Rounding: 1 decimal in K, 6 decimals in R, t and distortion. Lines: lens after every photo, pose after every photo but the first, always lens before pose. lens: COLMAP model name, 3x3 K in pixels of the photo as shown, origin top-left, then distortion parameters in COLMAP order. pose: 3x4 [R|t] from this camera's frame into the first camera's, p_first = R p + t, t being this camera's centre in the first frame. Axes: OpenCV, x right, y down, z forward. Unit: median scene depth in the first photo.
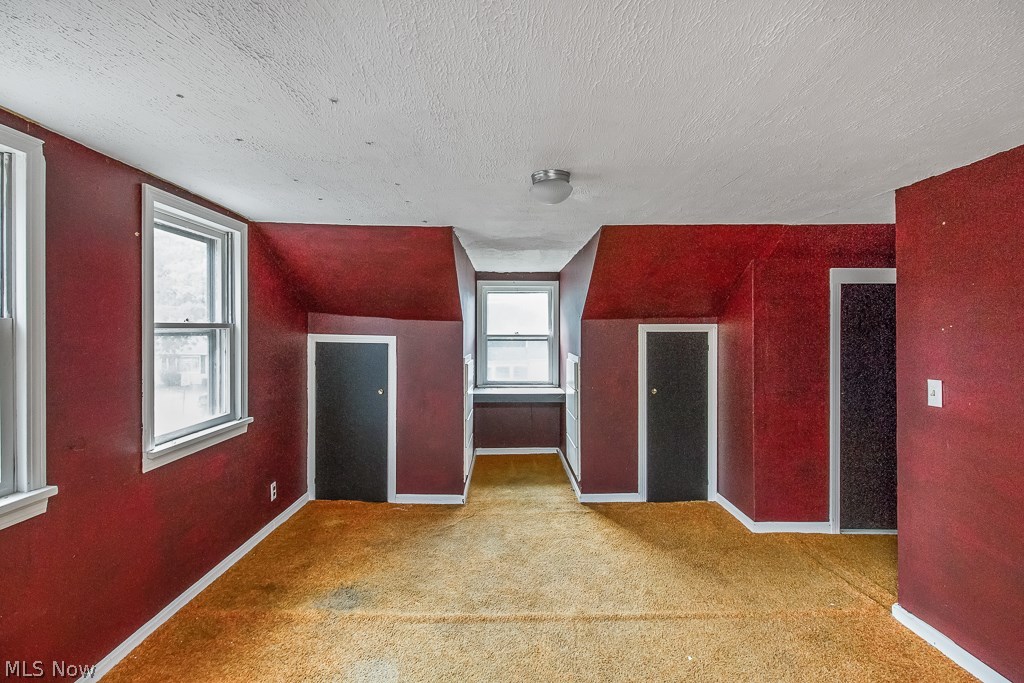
lens RADIAL K [[475.2, 0, 509.8], [0, 475.2, 330.6], [0, 0, 1]] dist [0.004829, -0.003433]
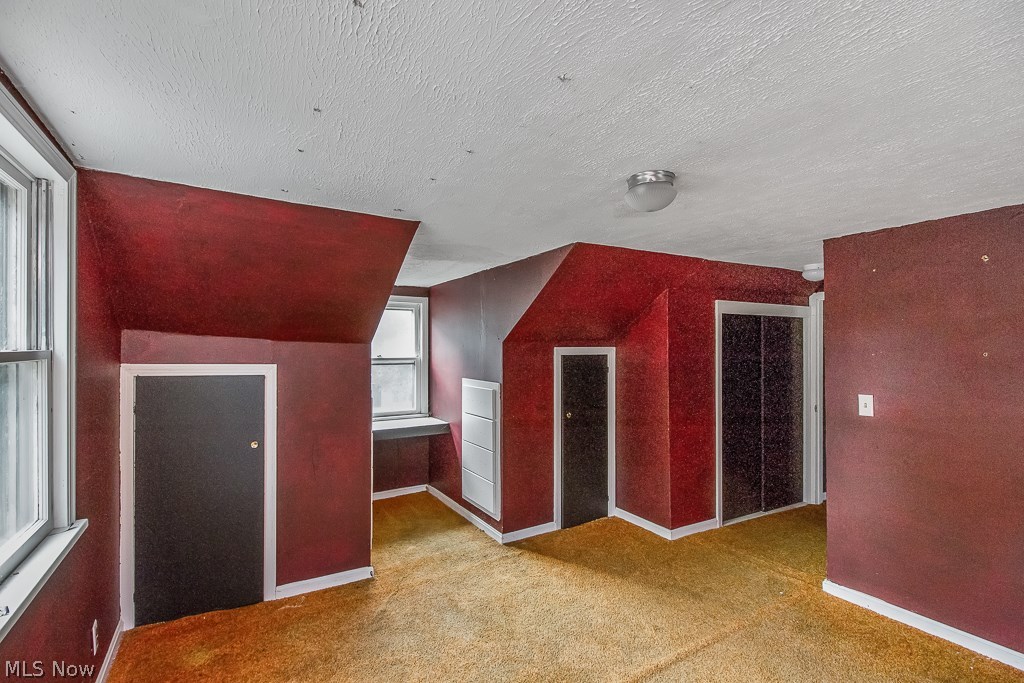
lens RADIAL K [[475.2, 0, 514.1], [0, 475.2, 347.0], [0, 0, 1]] dist [0.004829, -0.003433]
pose [[0.865710, -0.000998, 0.500545, -0.292101], [0.003269, 0.999988, -0.003659, -0.011085], [-0.500535, 0.004804, 0.865703, 0.205932]]
